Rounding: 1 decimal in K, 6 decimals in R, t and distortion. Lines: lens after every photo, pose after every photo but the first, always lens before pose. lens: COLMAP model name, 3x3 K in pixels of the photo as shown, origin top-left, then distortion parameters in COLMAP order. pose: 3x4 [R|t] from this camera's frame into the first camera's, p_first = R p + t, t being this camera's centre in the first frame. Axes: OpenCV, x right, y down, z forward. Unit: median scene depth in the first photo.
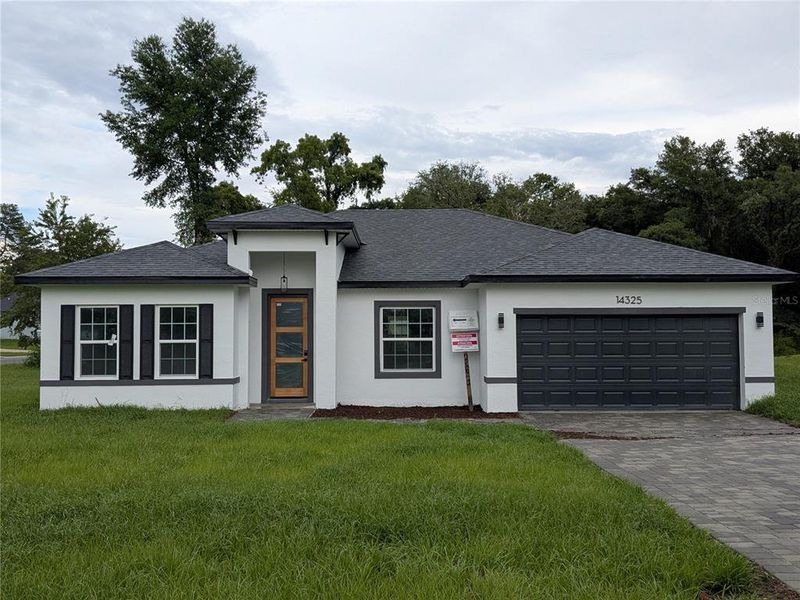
lens RADIAL K [[894.7, 0, 400.0], [0, 894.7, 300.0], [0, 0, 1]] dist [0.115564, -0.005991]
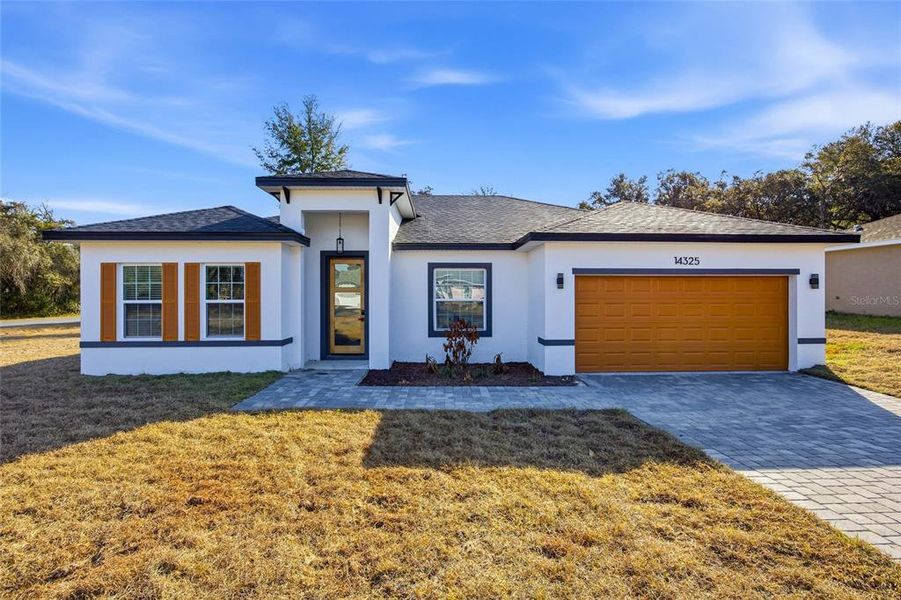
lens RADIAL K [[412.2, 0, 450.7], [0, 412.2, 293.8], [0, 0, 1]] dist [-0.001009, 0.000047]
pose [[0.999471, 0.003512, 0.032347, -0.019047], [-0.004733, 0.999276, 0.037742, 0.020103], [-0.032191, -0.037875, 0.998764, 0.552123]]
